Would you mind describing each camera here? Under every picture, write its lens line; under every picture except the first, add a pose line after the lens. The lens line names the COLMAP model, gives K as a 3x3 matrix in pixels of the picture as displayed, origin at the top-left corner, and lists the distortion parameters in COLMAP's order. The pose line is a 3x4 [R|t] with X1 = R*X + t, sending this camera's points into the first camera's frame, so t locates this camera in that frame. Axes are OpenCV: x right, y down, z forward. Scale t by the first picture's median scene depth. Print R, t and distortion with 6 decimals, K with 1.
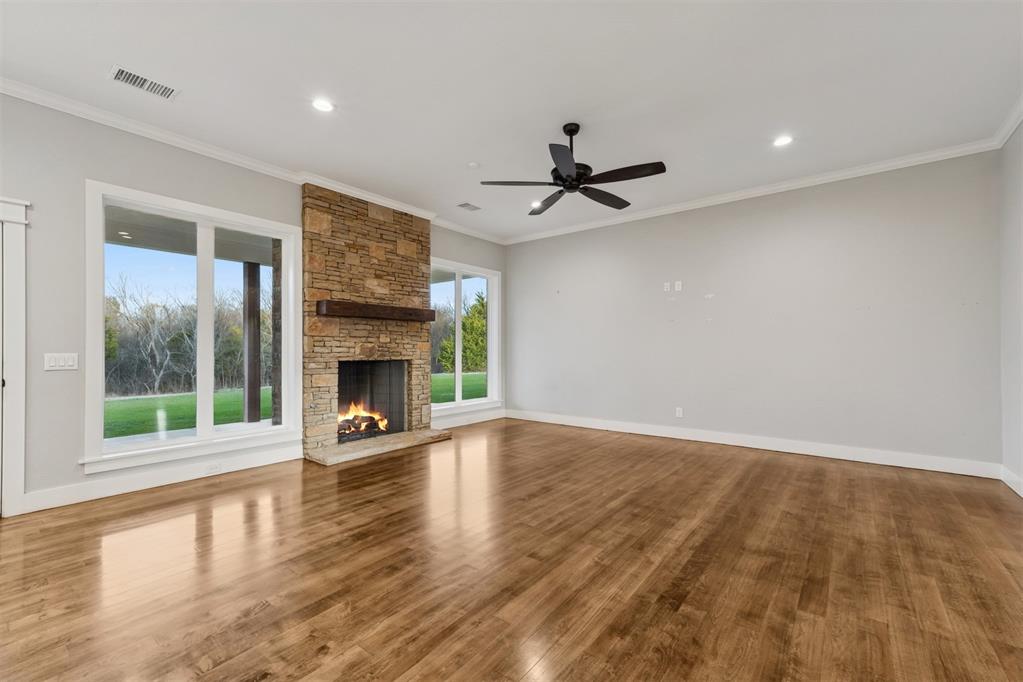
lens RADIAL K [[433.3, 0, 513.7], [0, 433.3, 346.9], [0, 0, 1]] dist [0.016822, -0.000088]
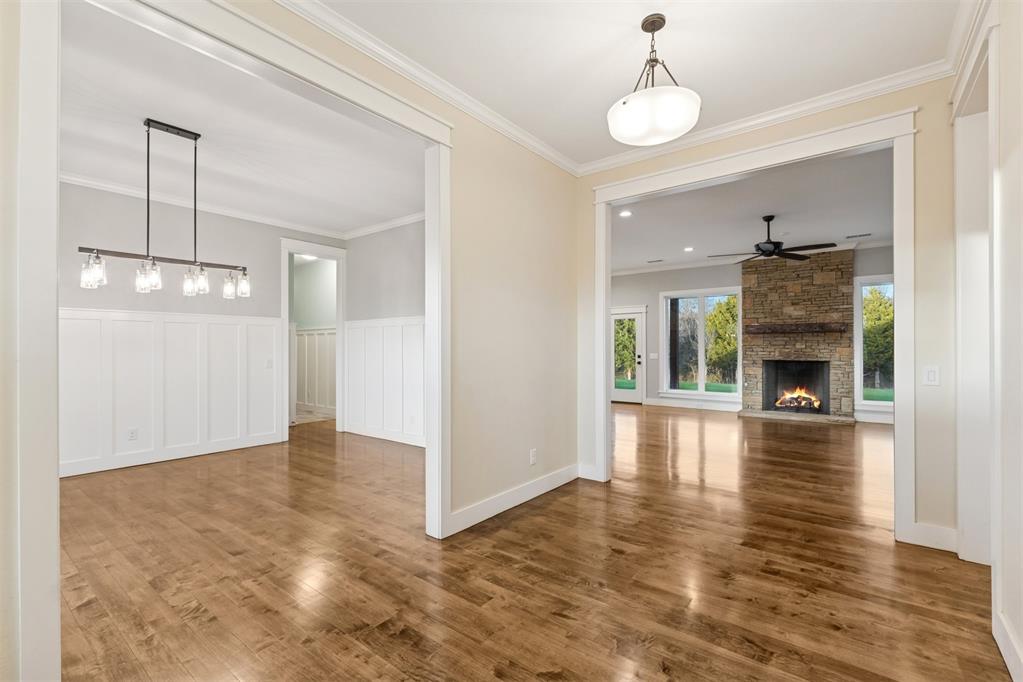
lens RADIAL K [[454.5, 0, 513.9], [0, 454.5, 346.9], [0, 0, 1]] dist [0.010654, 0.000649]
pose [[0.002299, 0.000028, -0.999997, 1.303616], [0.008725, 0.999962, 0.000048, -0.025049], [0.999959, -0.008725, 0.002298, 0.037241]]
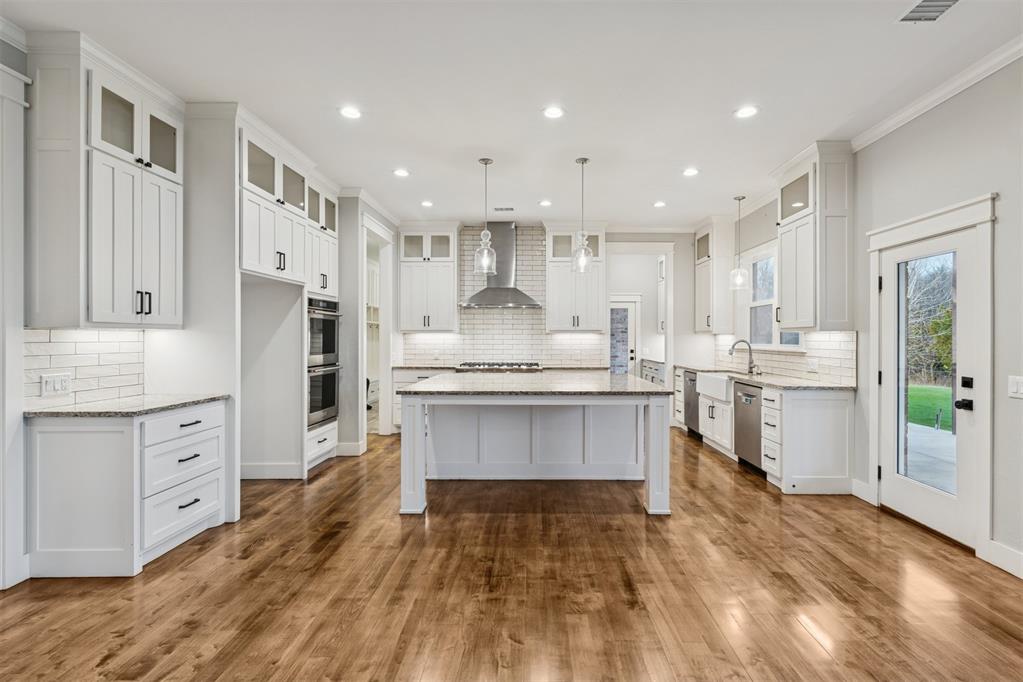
lens RADIAL K [[465.3, 0, 532.2], [0, 465.3, 339.4], [0, 0, 1]] dist [-0.000981, 0.000380]
pose [[-0.795117, 0.003243, -0.606448, 0.080785], [0.003668, 0.999993, 0.000539, -0.033672], [0.606446, -0.001796, -0.795123, 0.727860]]
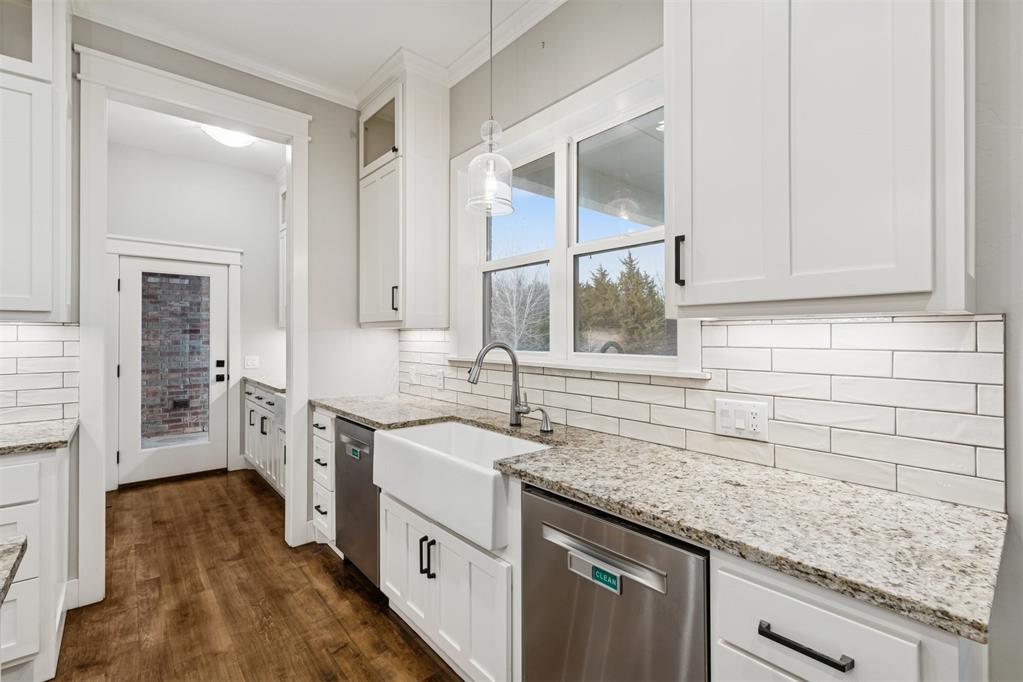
lens RADIAL K [[454.6, 0, 516.6], [0, 454.6, 335.6], [0, 0, 1]] dist [0.004114, 0.000488]
pose [[-0.195225, -0.000262, -0.980758, -0.576075], [0.004072, 0.999991, -0.001077, -0.035715], [0.980750, -0.004204, -0.195222, 0.255187]]
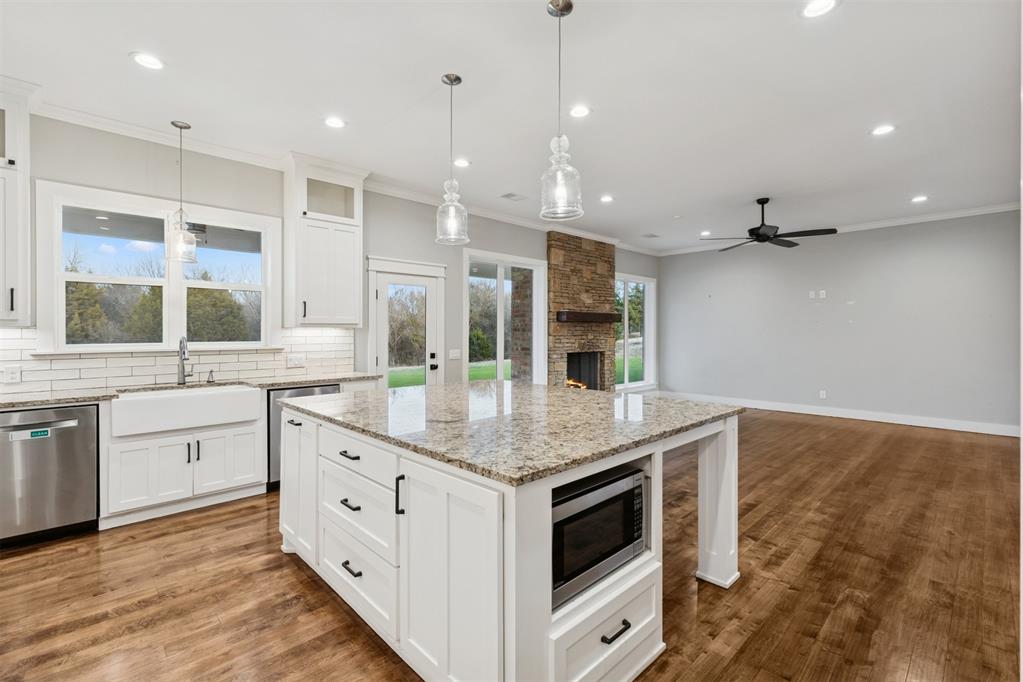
lens RADIAL K [[457.9, 0, 515.5], [0, 457.9, 333.7], [0, 0, 1]] dist [0.005212, 0.000324]
pose [[0.990024, 0.001565, -0.140891, -0.347020], [-0.000331, 0.999961, 0.008778, -0.041755], [0.140899, -0.008644, 0.989986, -0.487532]]
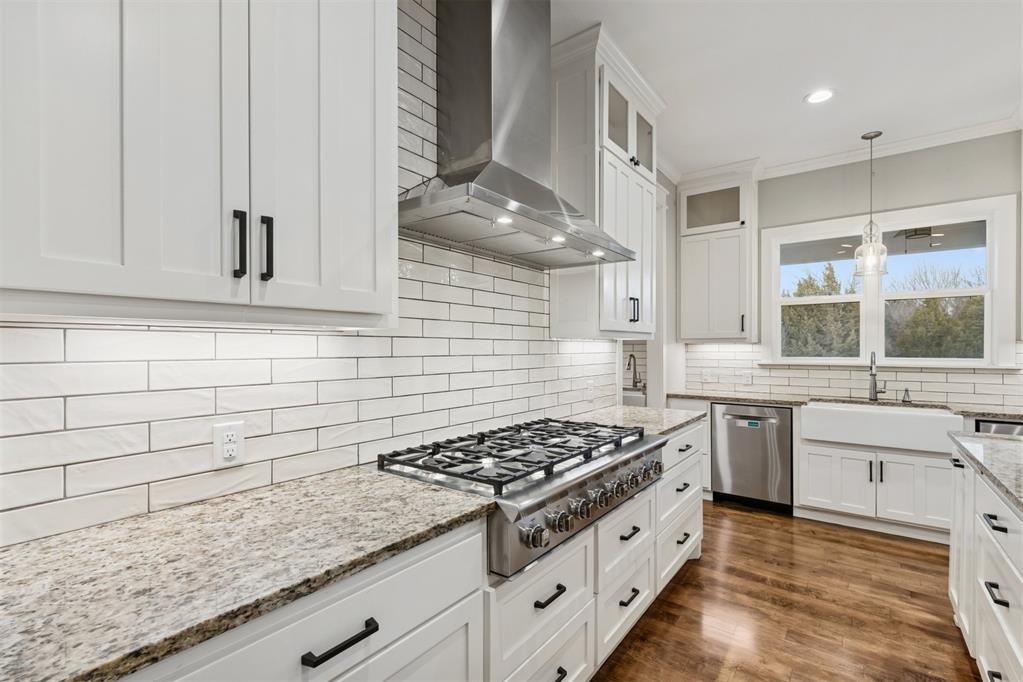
lens RADIAL K [[458.8, 0, 509.0], [0, 458.8, 349.2], [0, 0, 1]] dist [0.000588, -0.000038]
pose [[0.013085, 0.005329, -0.999900, -0.269806], [0.005882, 0.999968, 0.005406, -0.041279], [0.999897, -0.005952, 0.013053, -0.412401]]
